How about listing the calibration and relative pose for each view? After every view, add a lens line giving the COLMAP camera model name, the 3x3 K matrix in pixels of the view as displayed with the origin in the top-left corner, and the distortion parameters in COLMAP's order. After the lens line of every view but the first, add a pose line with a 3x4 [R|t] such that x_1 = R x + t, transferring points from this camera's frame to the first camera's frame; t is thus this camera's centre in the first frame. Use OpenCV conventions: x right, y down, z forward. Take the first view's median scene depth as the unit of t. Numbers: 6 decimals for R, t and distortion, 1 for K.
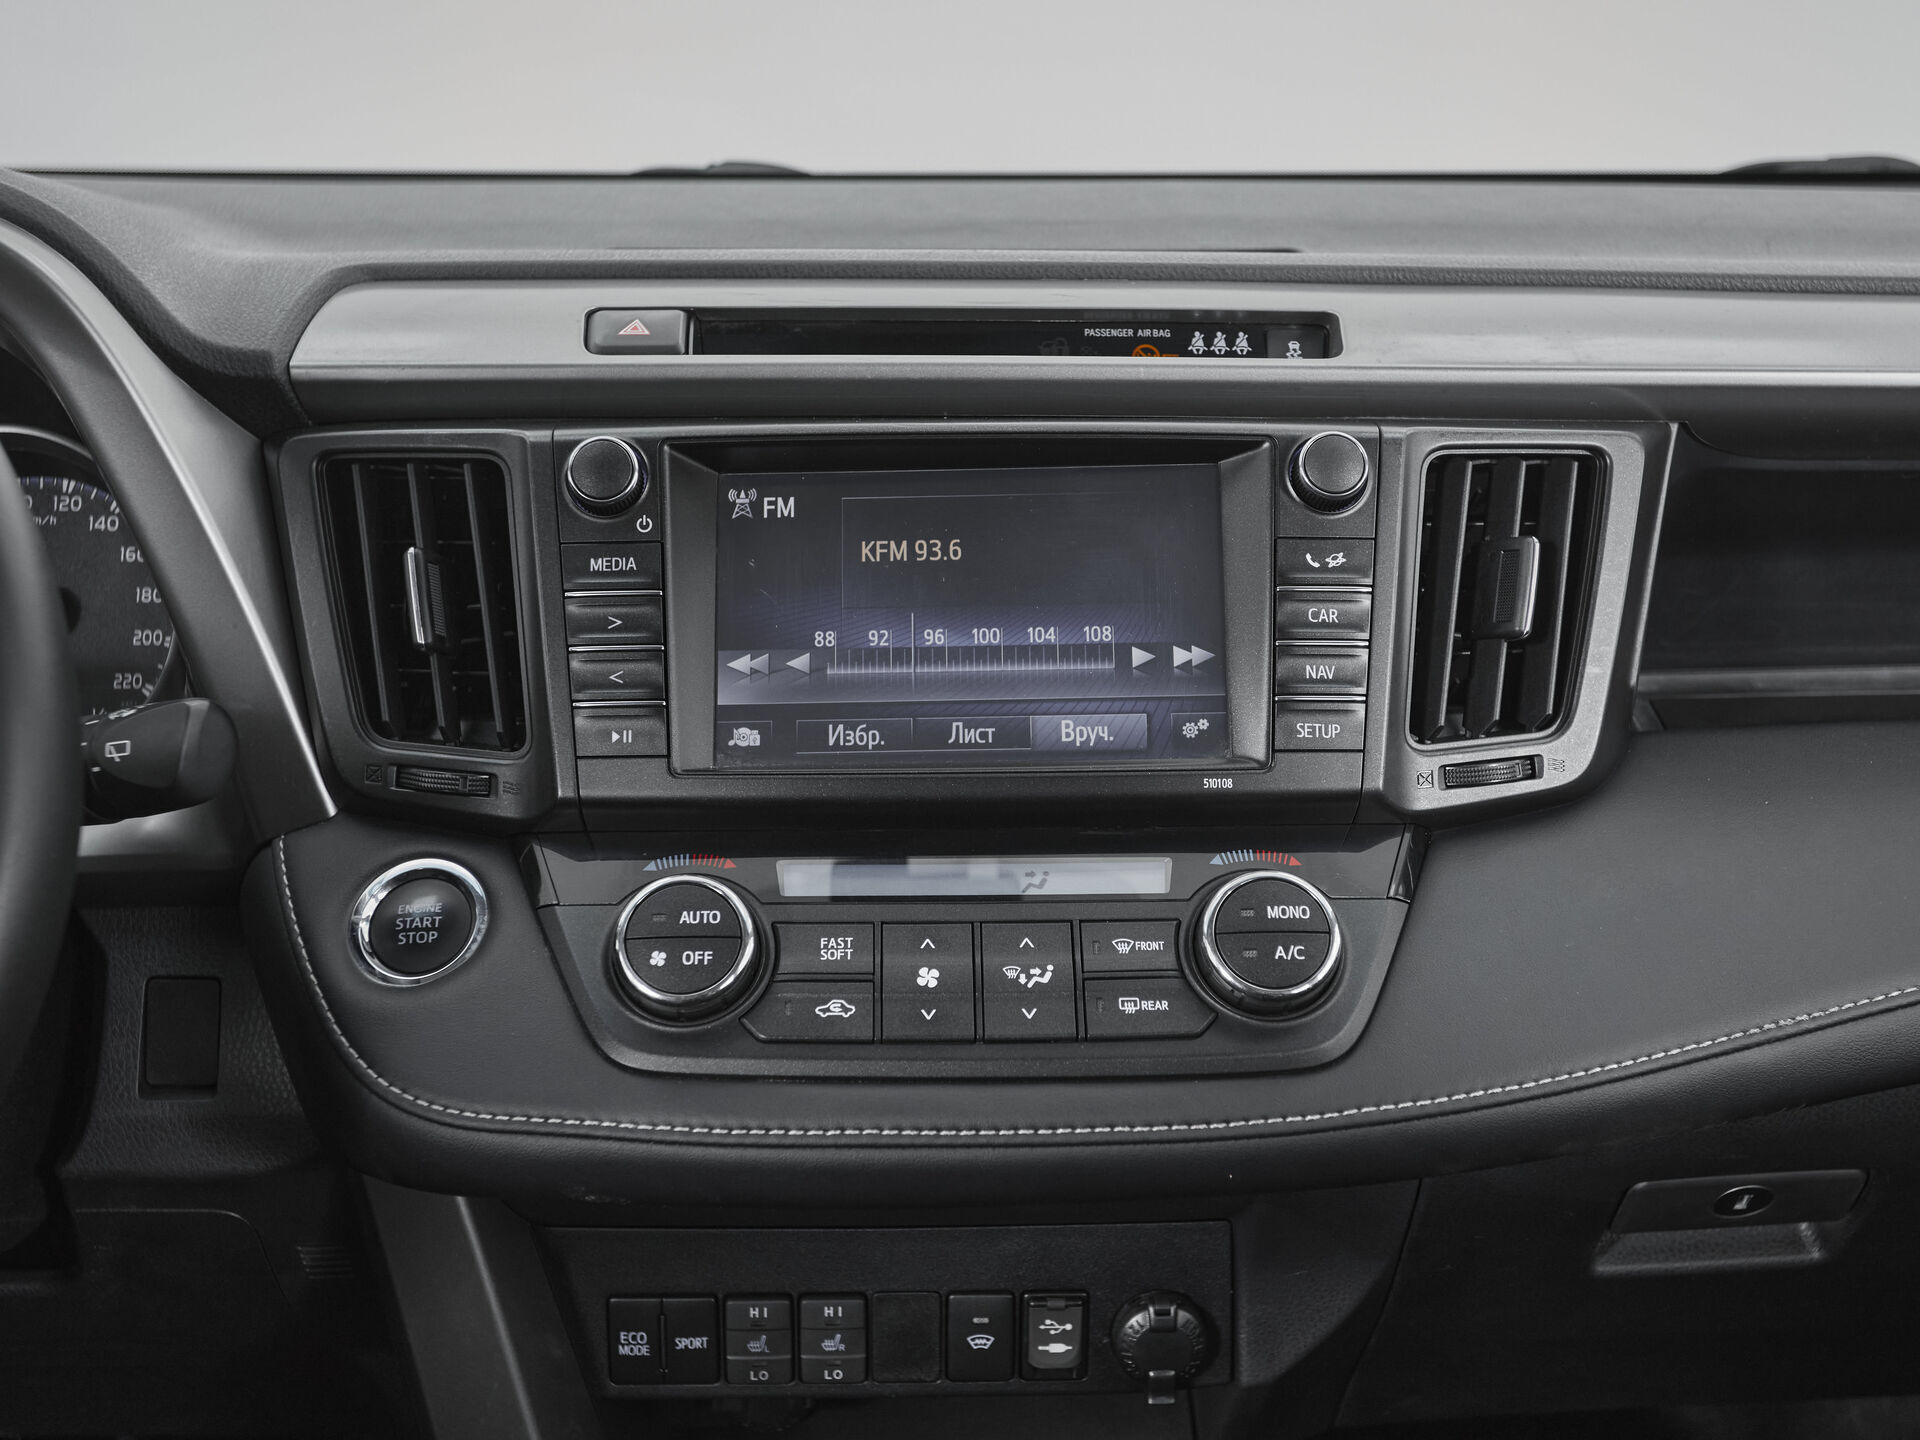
lens RADIAL K [[2337.5, 0, 967.7], [0, 2337.5, 717.7], [0, 0, 1]] dist [0.024622, 0.000000]
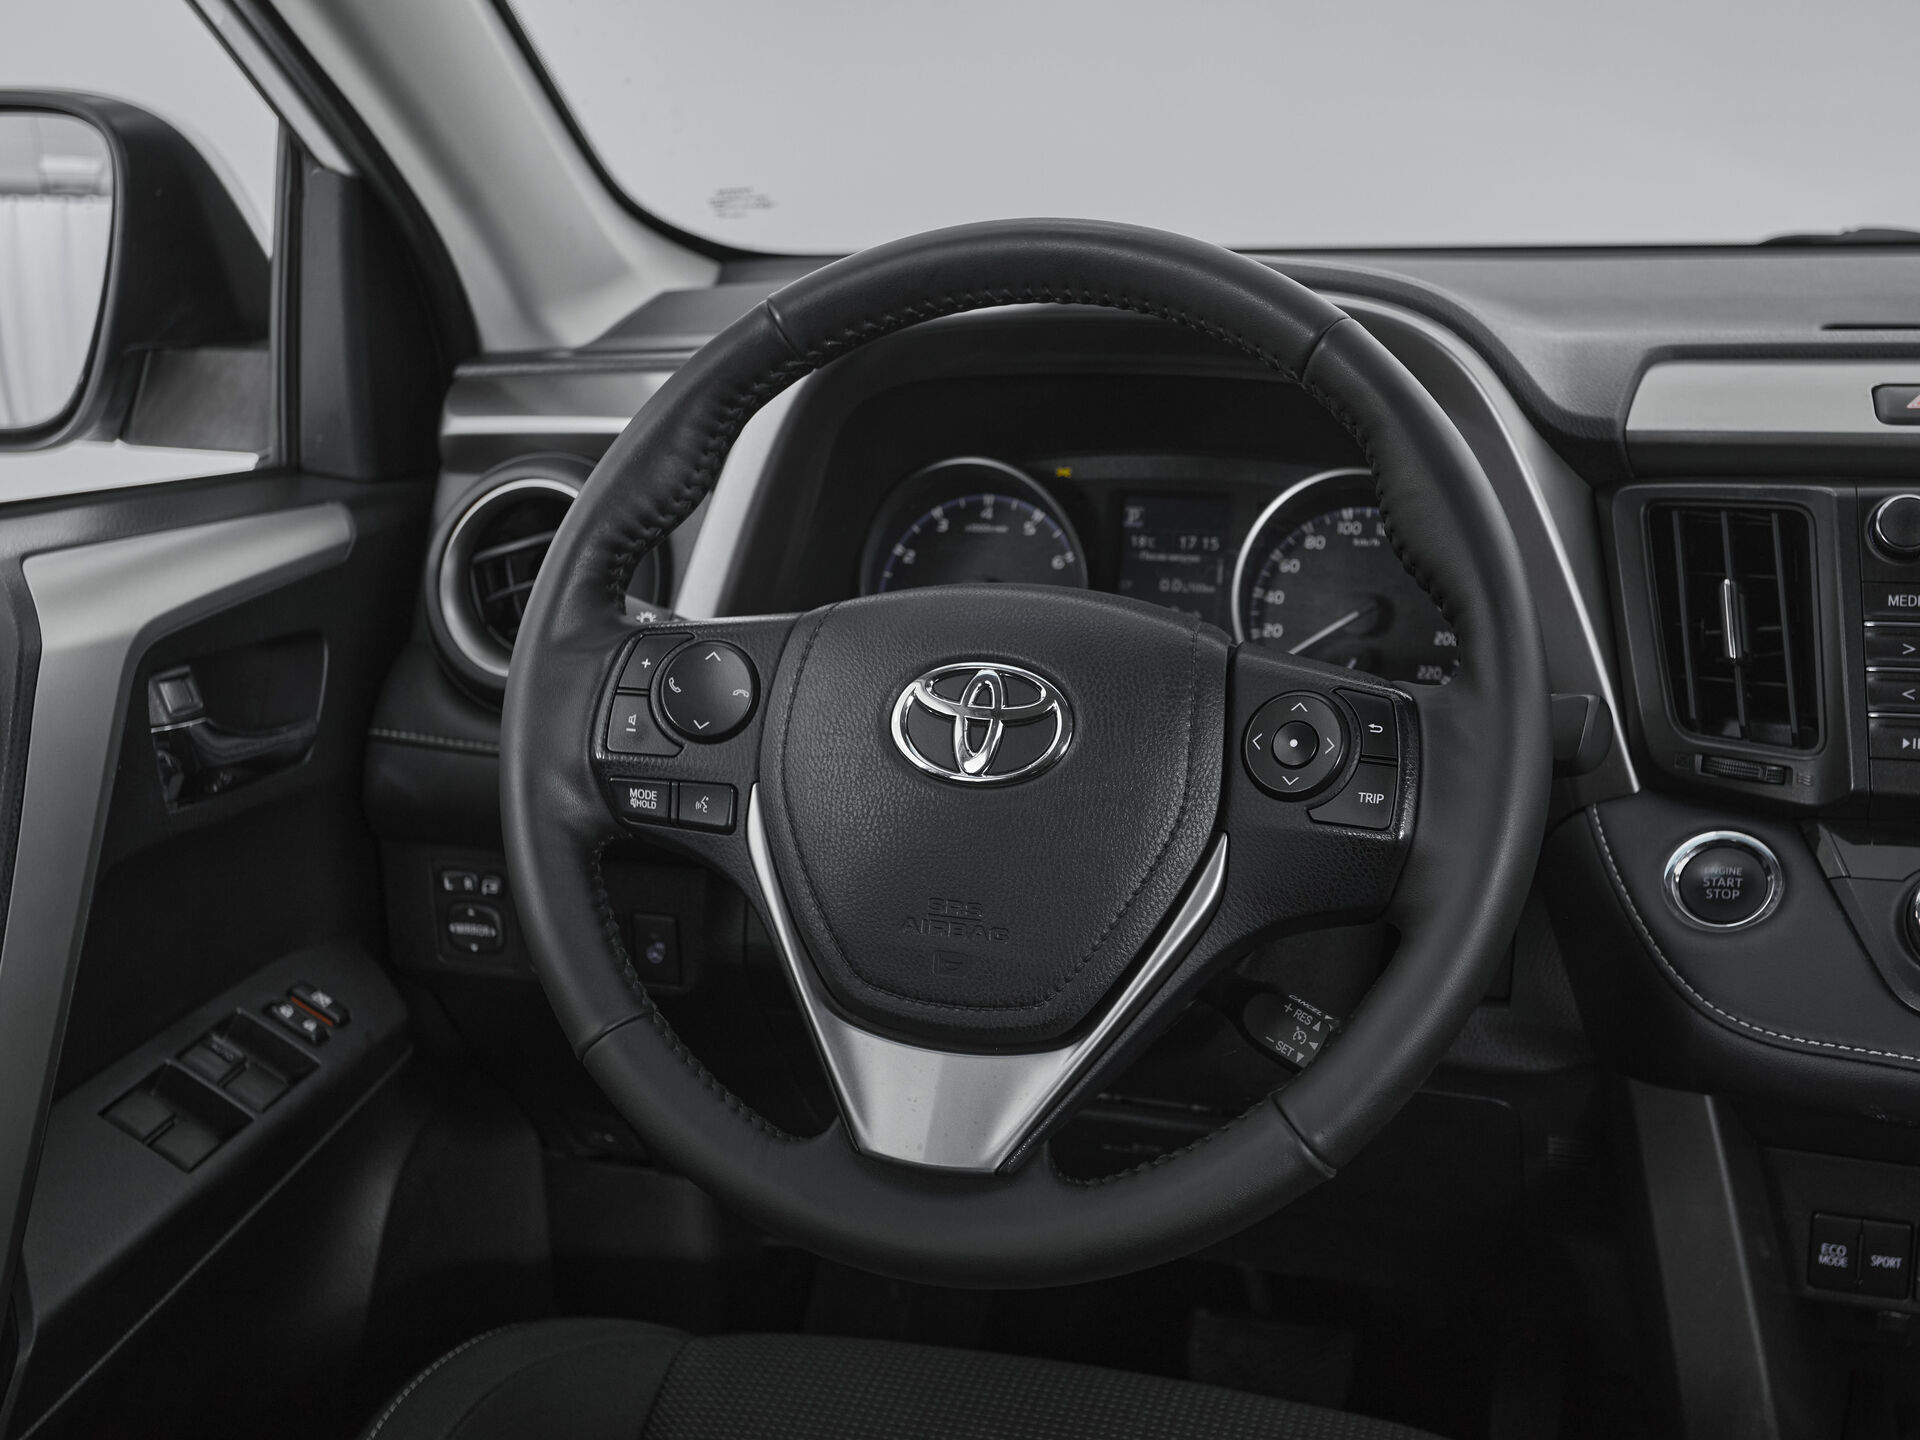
lens RADIAL K [[2337.5, 0, 961.7], [0, 2337.5, 709.1], [0, 0, 1]] dist [0.024622, 0.000000]
pose [[0.944119, 0.059672, -0.324159, -0.205407], [-0.060514, 0.998139, 0.007490, 0.010381], [0.324003, 0.012544, 0.945973, -0.290180]]
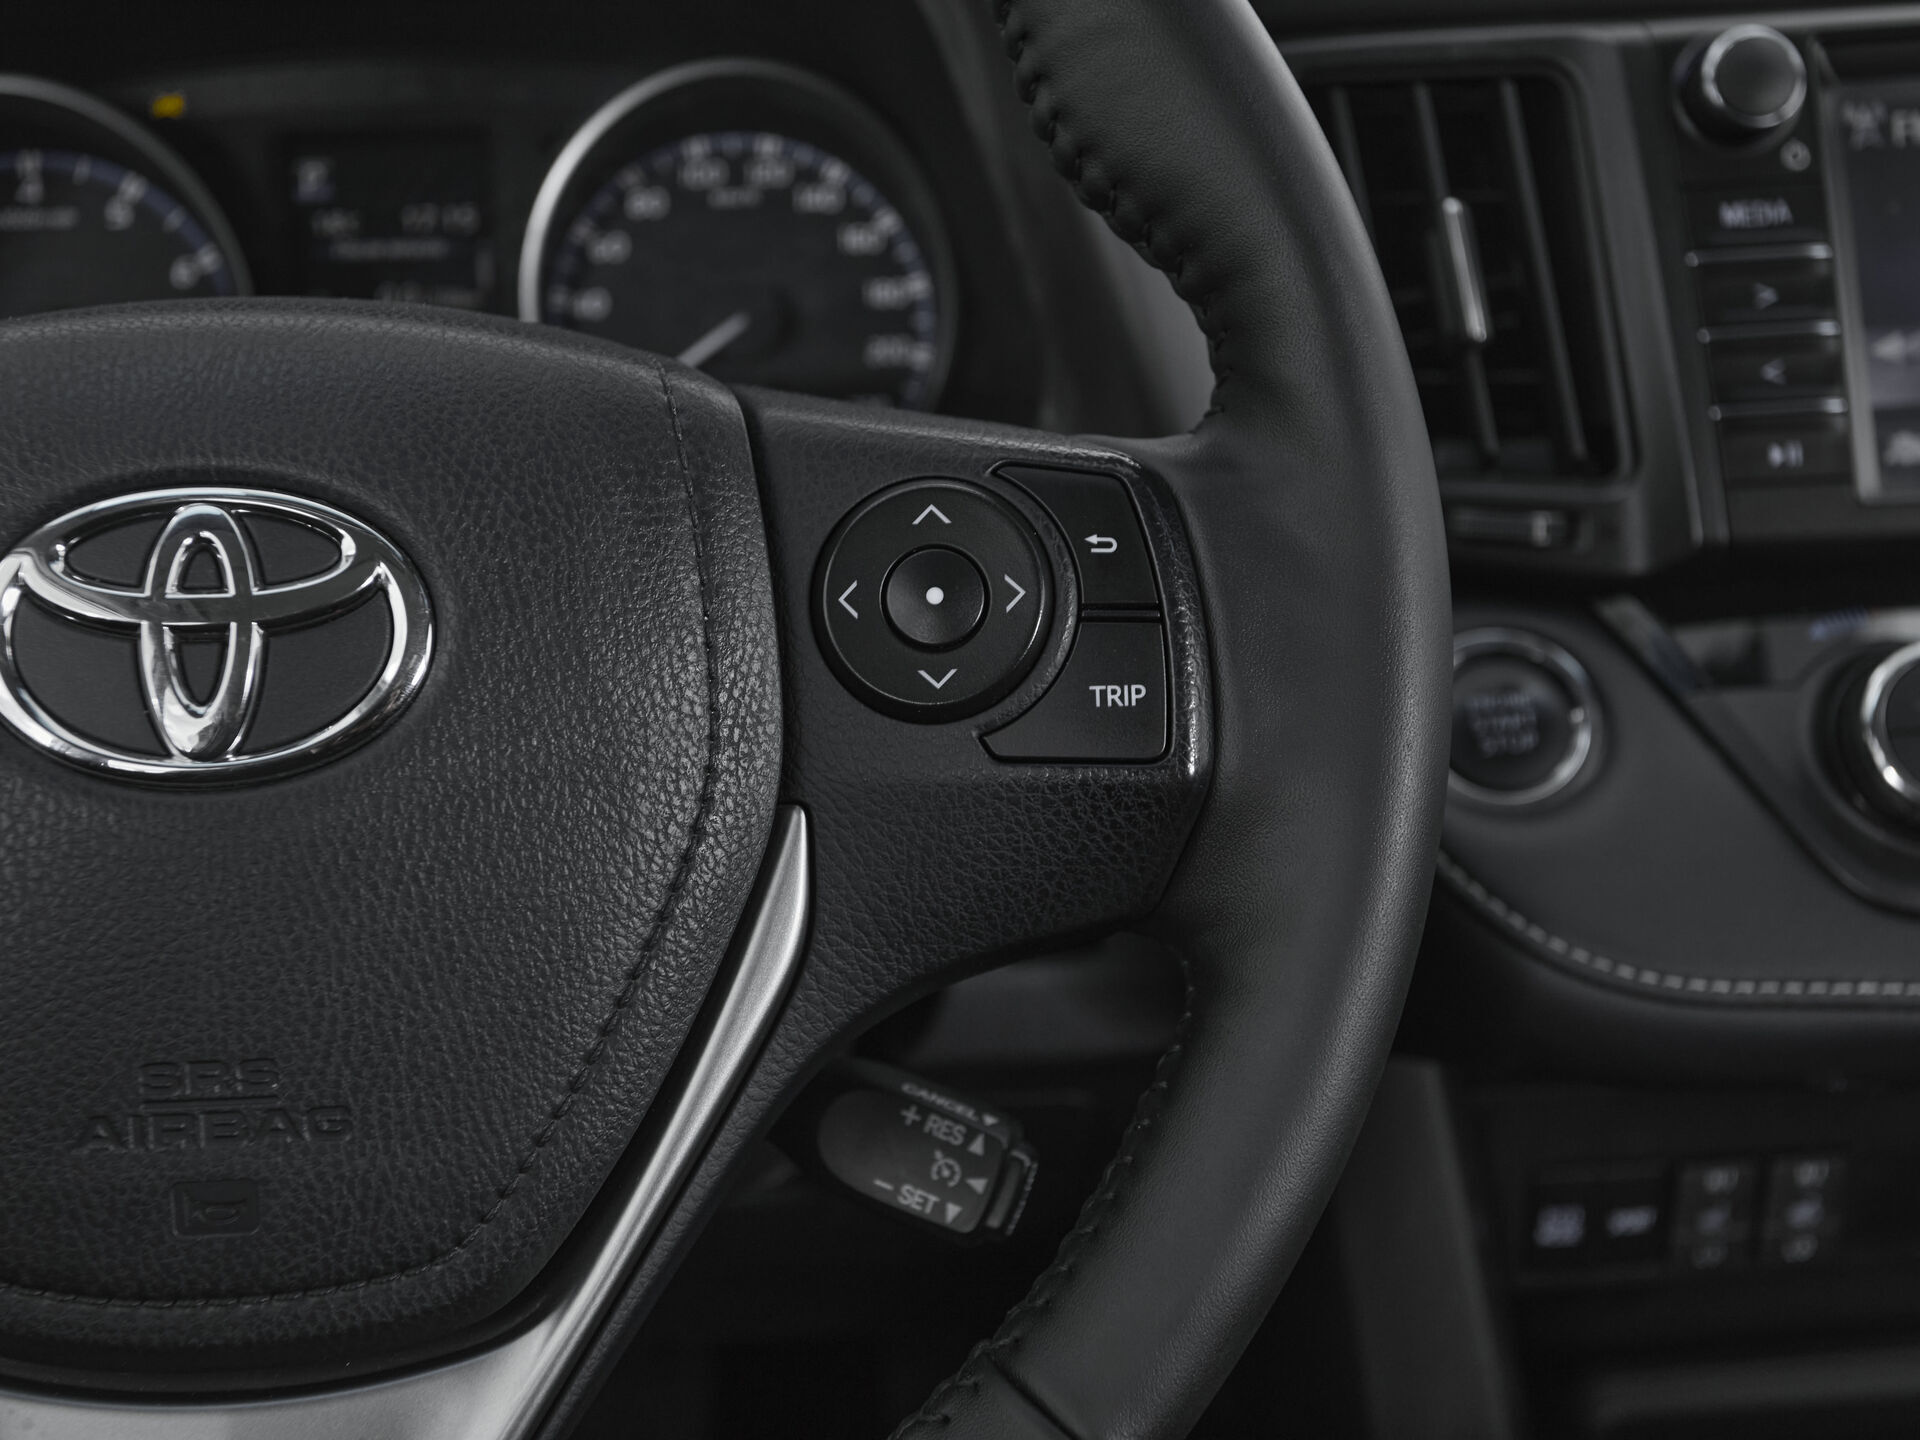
lens RADIAL K [[2337.5, 0, 900.0], [0, 2337.5, 715.6], [0, 0, 1]] dist [0.024622, 0.000000]
pose [[0.995987, -0.050409, 0.073955, -0.447779], [0.041413, 0.992090, 0.118500, -0.008197], [-0.079343, -0.114962, 0.990196, 0.273519]]
